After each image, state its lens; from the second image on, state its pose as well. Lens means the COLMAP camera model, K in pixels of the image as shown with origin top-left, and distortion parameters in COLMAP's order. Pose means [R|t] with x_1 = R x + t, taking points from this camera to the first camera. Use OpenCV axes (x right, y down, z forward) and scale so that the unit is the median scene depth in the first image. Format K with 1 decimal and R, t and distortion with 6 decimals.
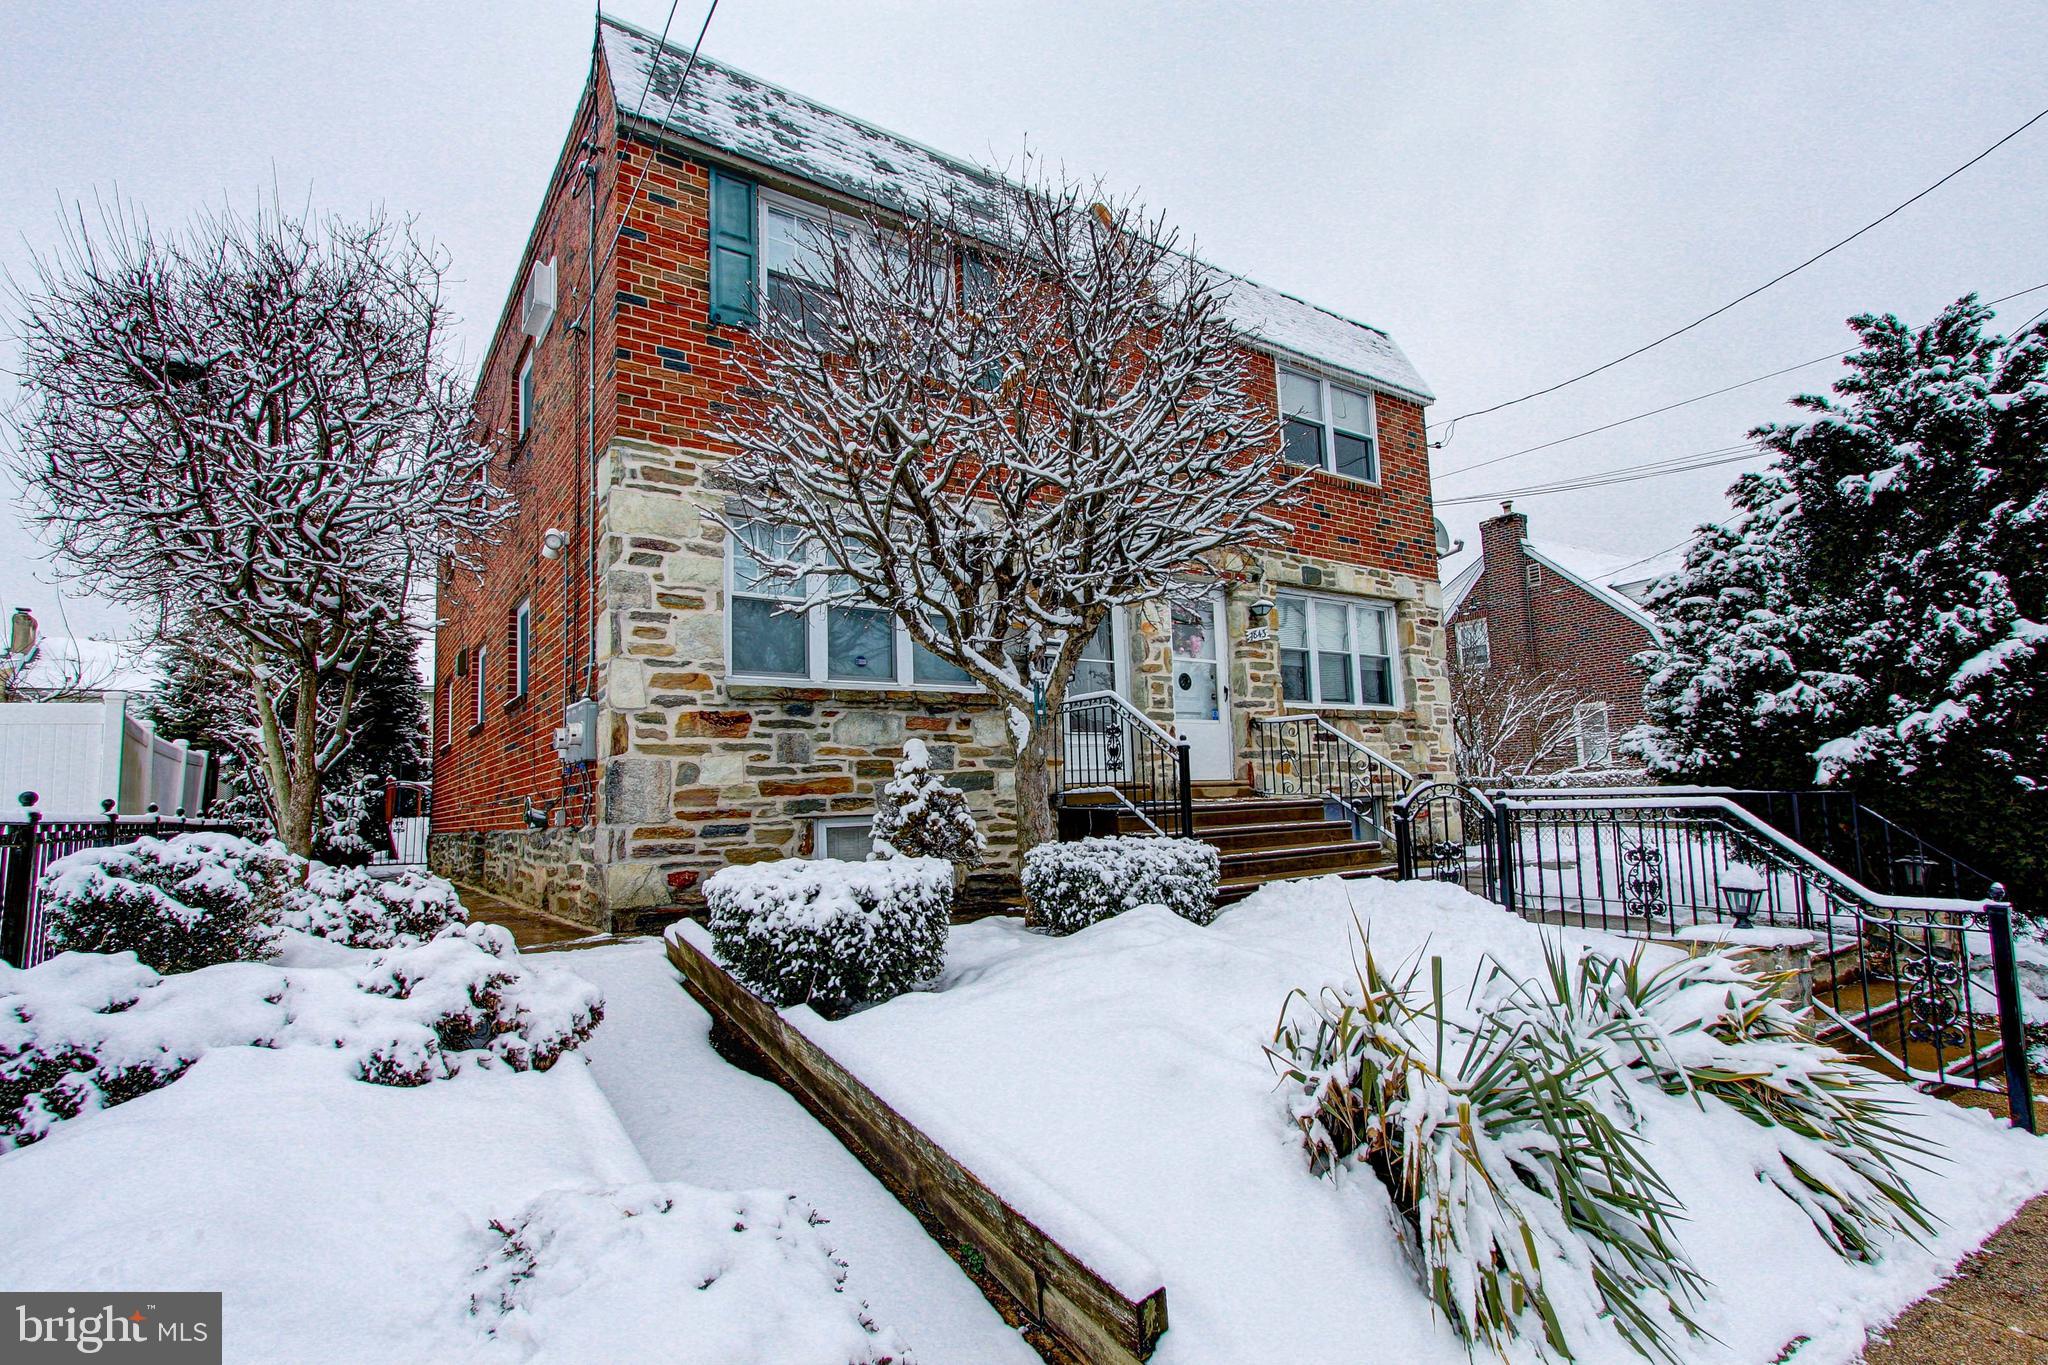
lens RADIAL K [[974.3, 0, 1025.8], [0, 974.3, 694.6], [0, 0, 1]] dist [0.000963, 0.002116]
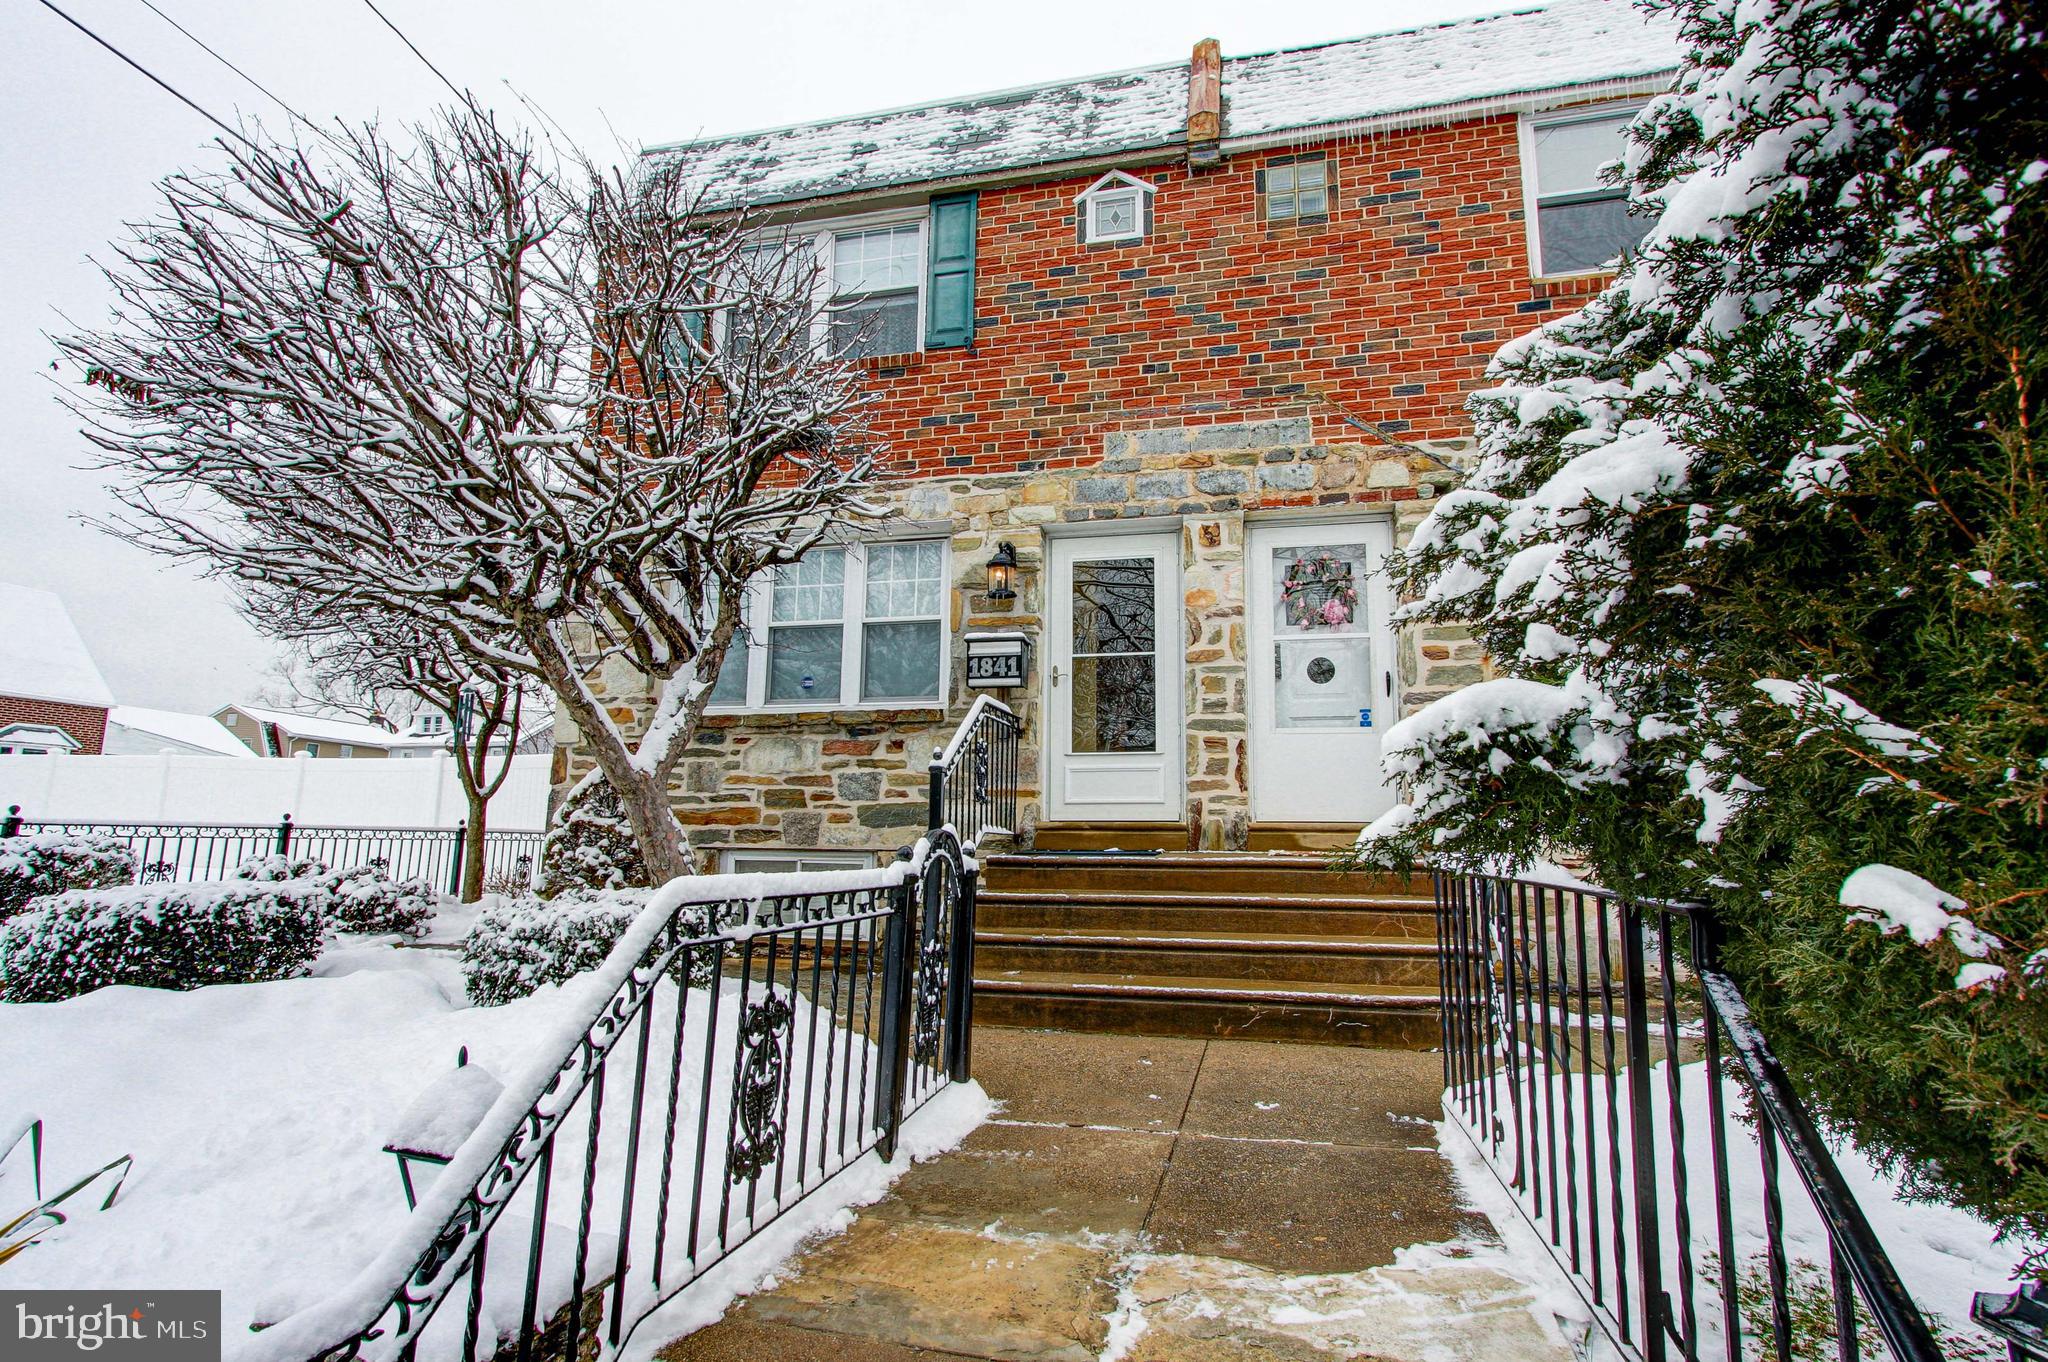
lens RADIAL K [[974.3, 0, 1025.8], [0, 974.3, 693.1], [0, 0, 1]] dist [0.000963, 0.002116]
pose [[0.673150, -0.074694, -0.735724, 0.654362], [0.046271, 0.997191, -0.058904, 0.040032], [0.738057, 0.005608, 0.674715, 0.528544]]
